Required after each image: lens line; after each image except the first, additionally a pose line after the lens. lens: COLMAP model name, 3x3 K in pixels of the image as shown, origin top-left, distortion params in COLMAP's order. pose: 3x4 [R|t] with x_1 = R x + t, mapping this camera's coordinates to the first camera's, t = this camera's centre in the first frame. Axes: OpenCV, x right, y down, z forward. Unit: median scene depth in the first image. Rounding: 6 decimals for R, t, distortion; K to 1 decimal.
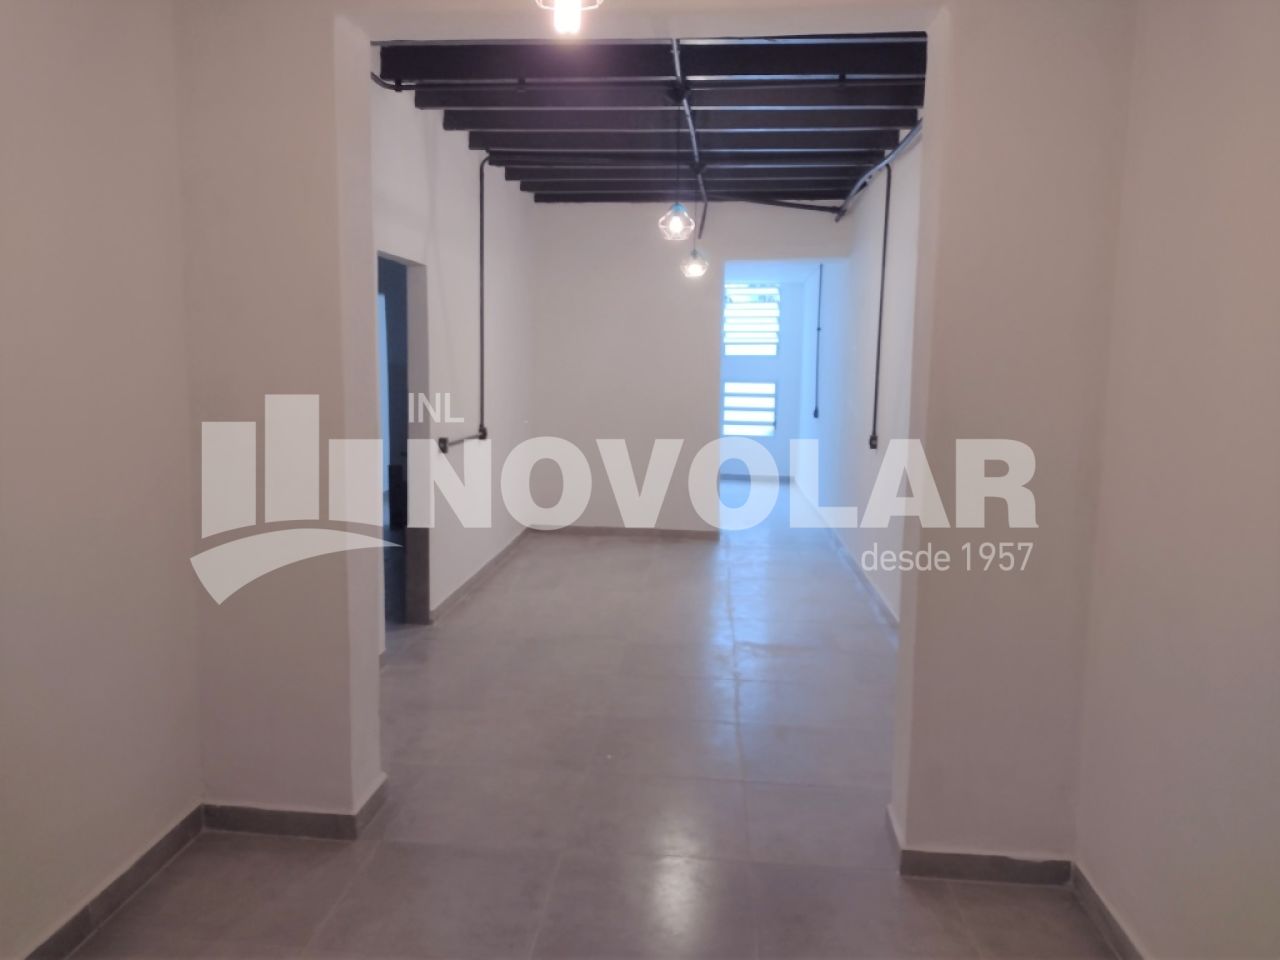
lens RADIAL K [[1011.3, 0, 629.9], [0, 1011.3, 489.1], [0, 0, 1]] dist [0.041469, -0.038608]
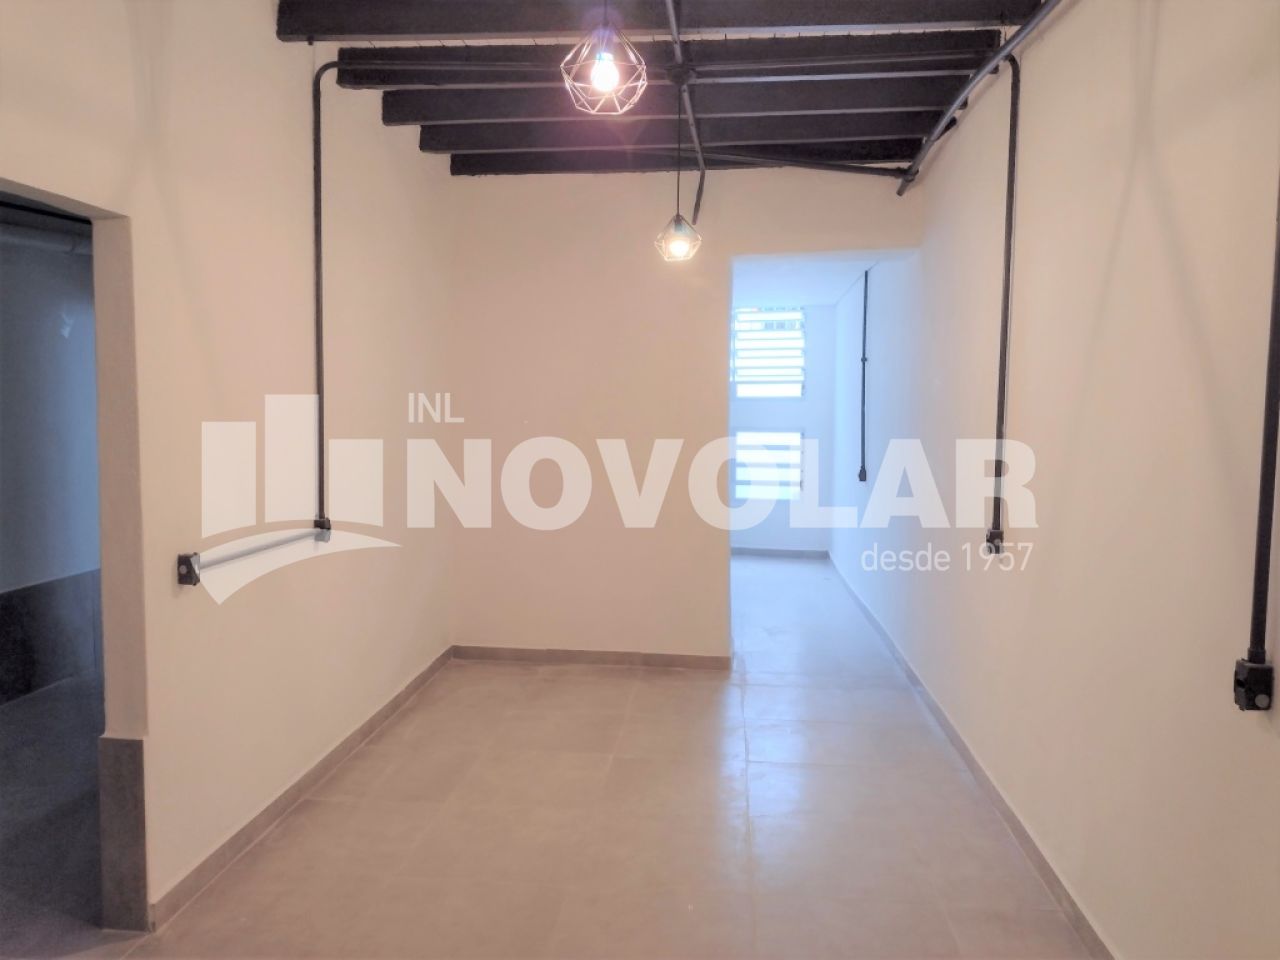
lens RADIAL K [[1011.3, 0, 640.7], [0, 1011.3, 469.8], [0, 0, 1]] dist [0.041469, -0.038608]
pose [[0.999952, -0.008662, -0.004542, 0.035473], [0.008360, 0.997991, -0.062804, -0.042813], [0.005077, 0.062763, 0.998016, 0.345898]]
